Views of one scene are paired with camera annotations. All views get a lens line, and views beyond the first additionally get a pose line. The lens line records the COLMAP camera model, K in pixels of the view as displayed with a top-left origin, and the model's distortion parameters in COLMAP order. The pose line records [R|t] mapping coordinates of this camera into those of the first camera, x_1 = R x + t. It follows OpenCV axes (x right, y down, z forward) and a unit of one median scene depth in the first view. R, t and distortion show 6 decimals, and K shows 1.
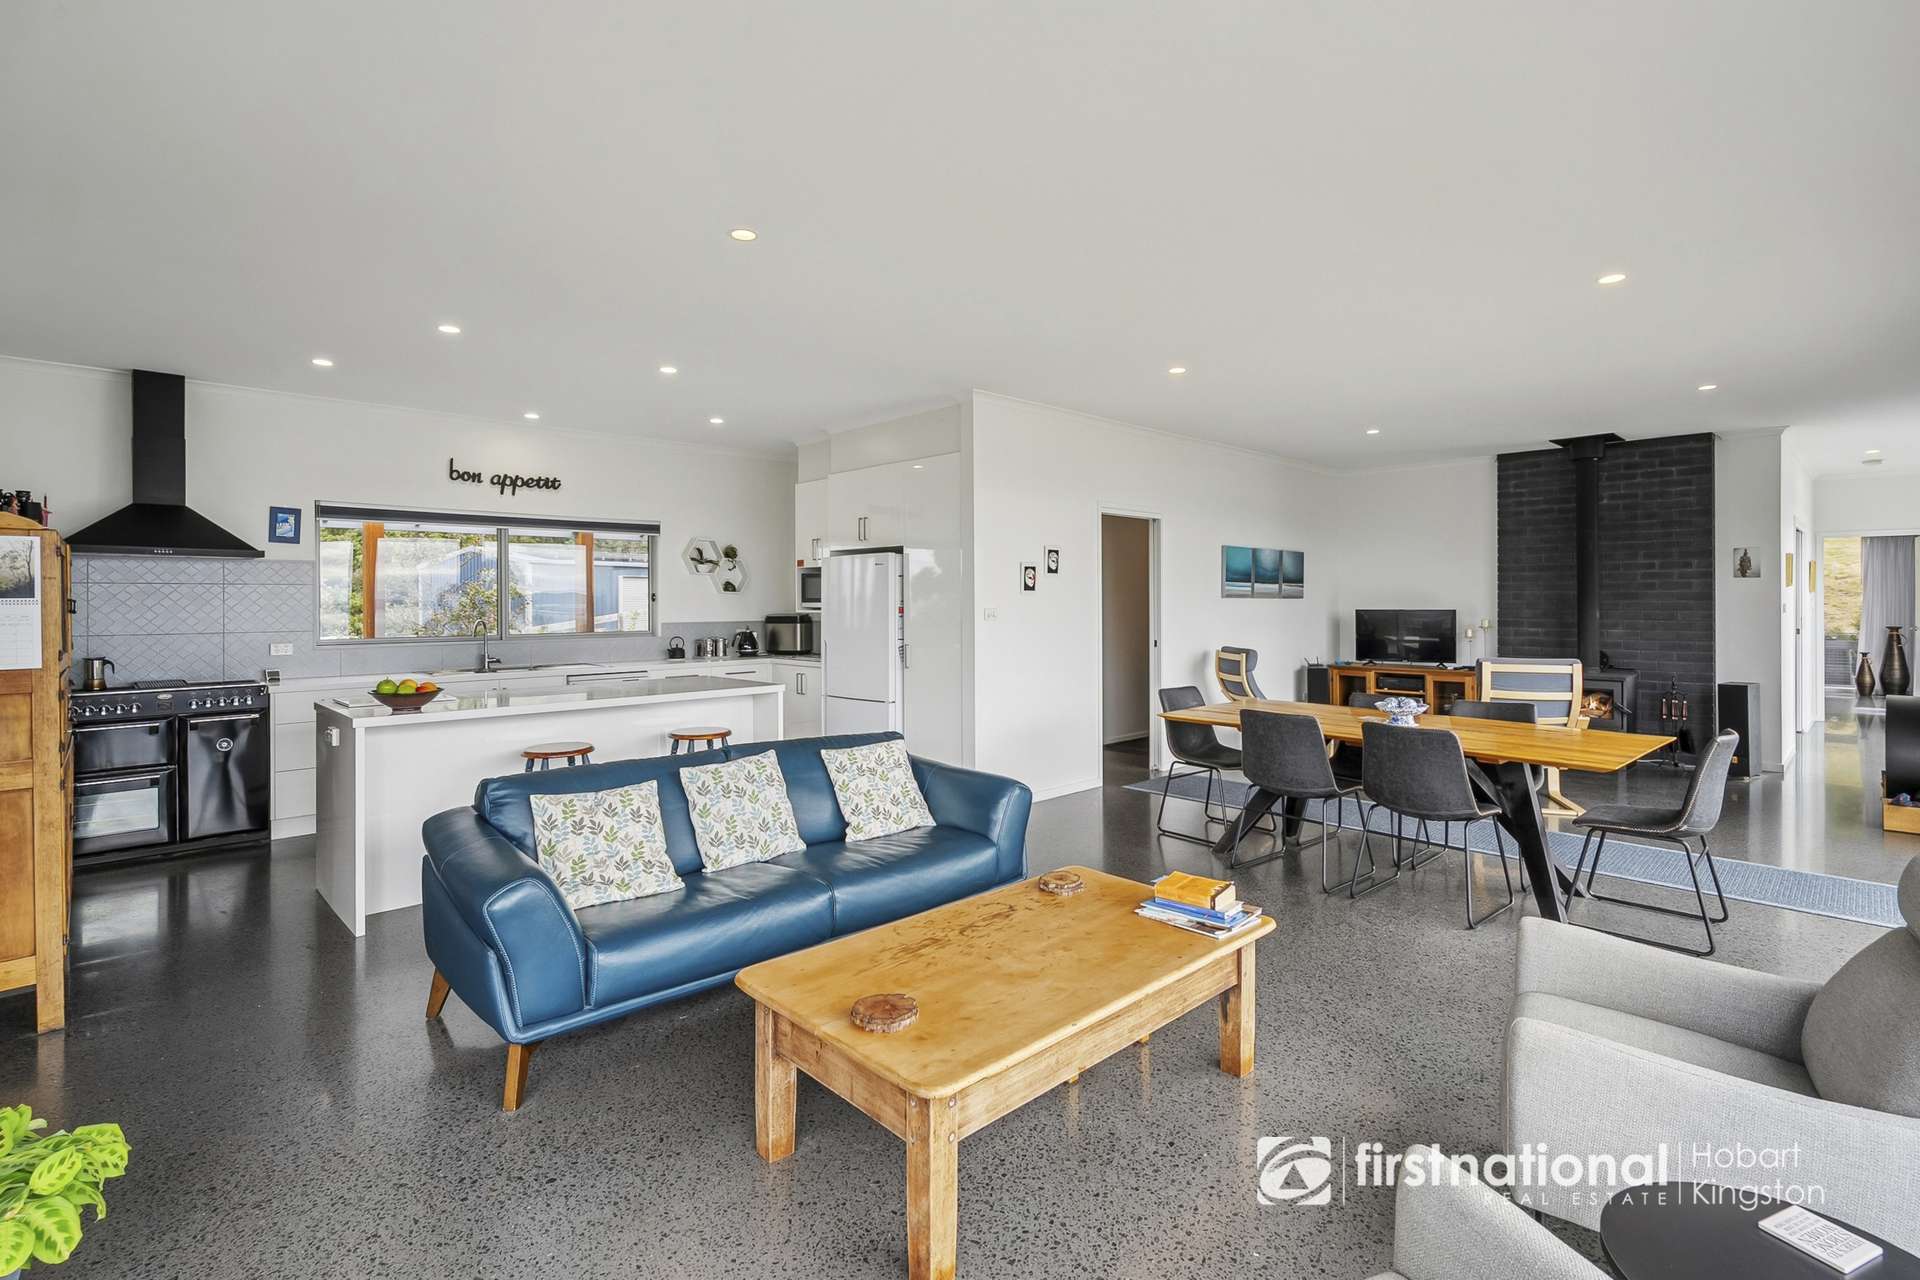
lens RADIAL K [[887.0, 0, 958.6], [0, 887.0, 607.2], [0, 0, 1]] dist [-0.000038, 0.000346]
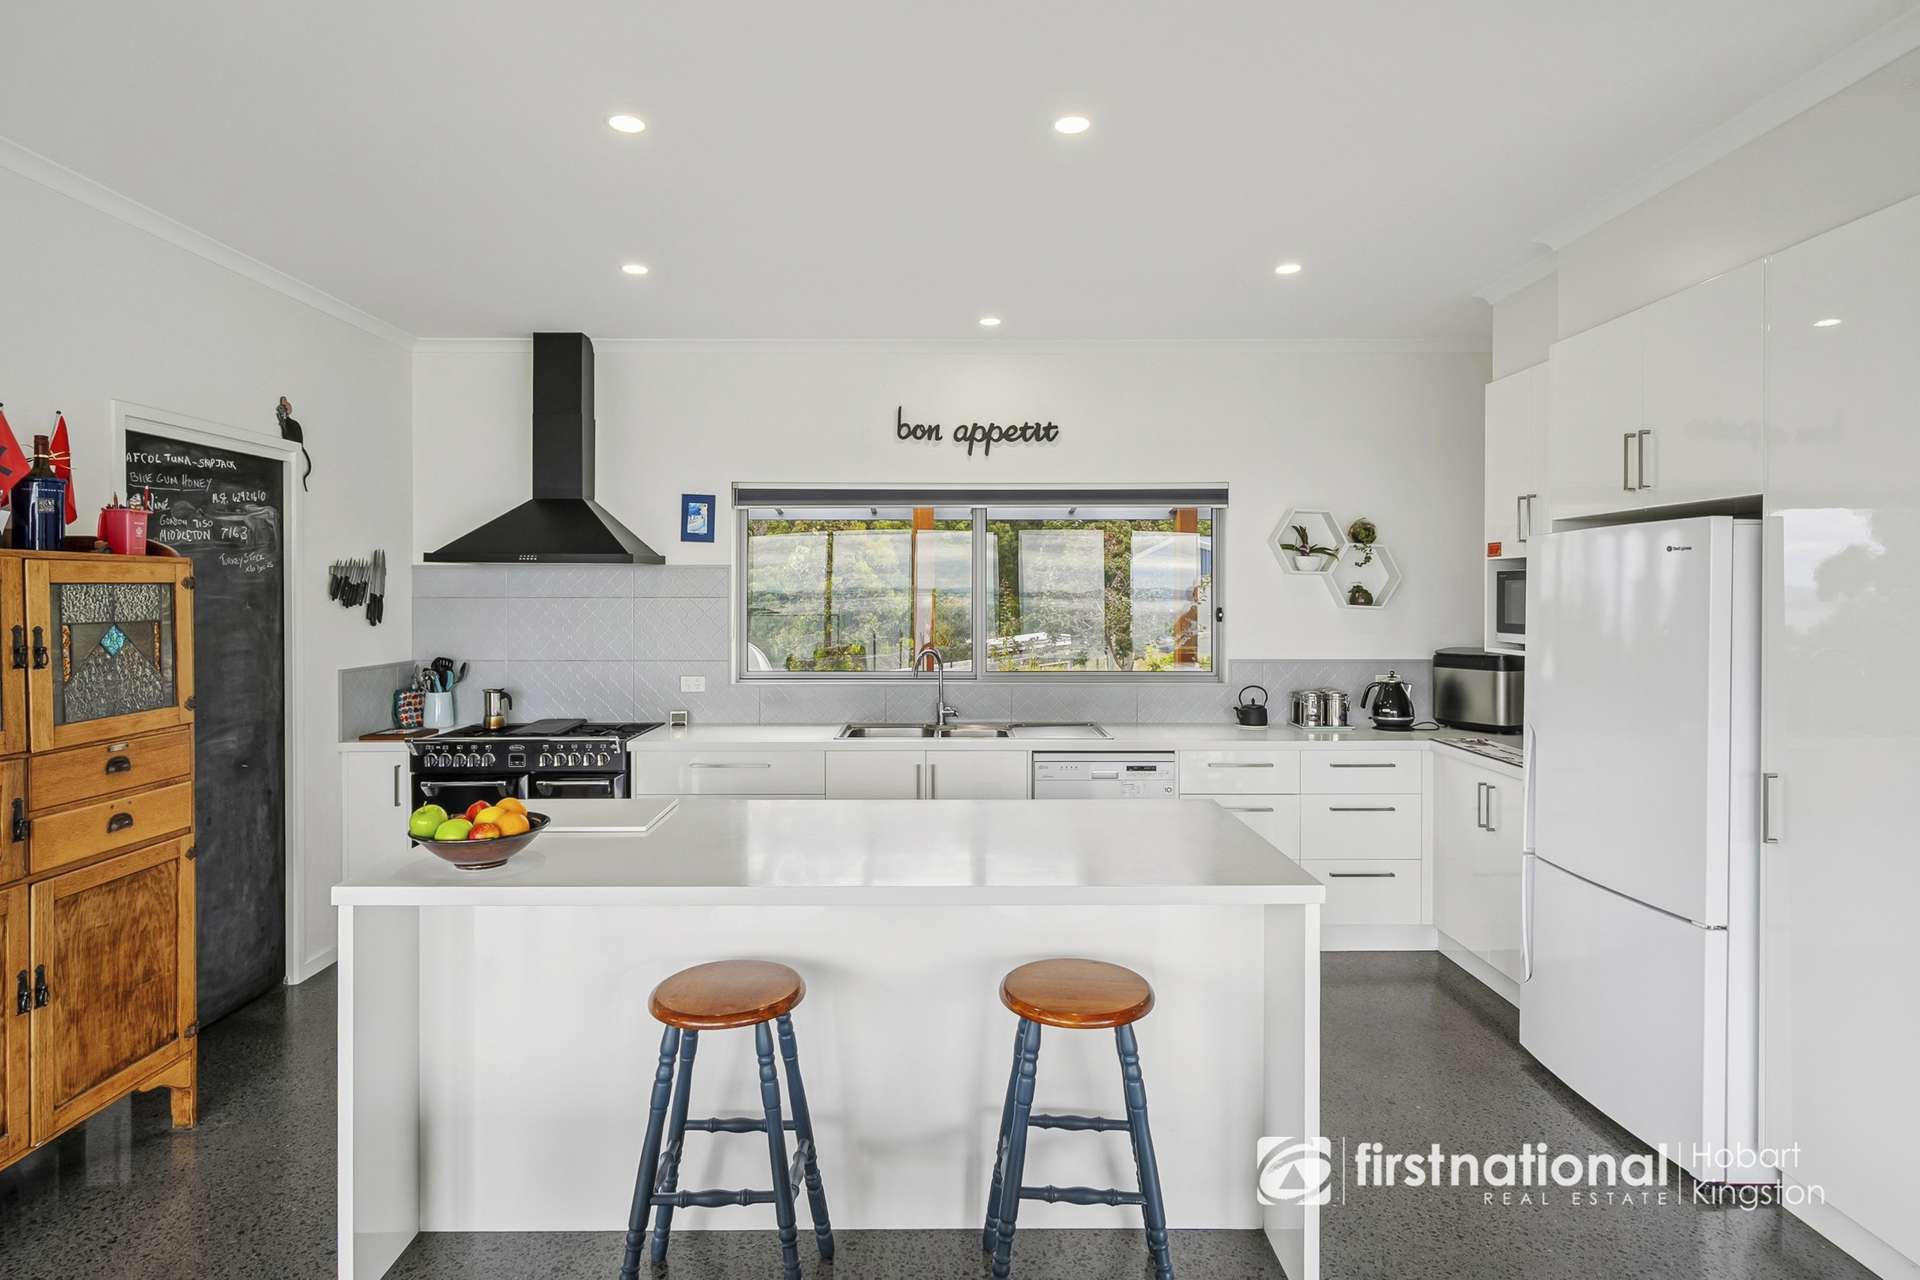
lens RADIAL K [[1013.4, 0, 958.1], [0, 1013.4, 599.6], [0, 0, 1]] dist [0.001455, 0.000138]
pose [[0.726085, 0.009147, -0.687544, -0.014204], [-0.008072, 0.999956, 0.004779, -0.025009], [0.687558, 0.002080, 0.726127, 0.442809]]
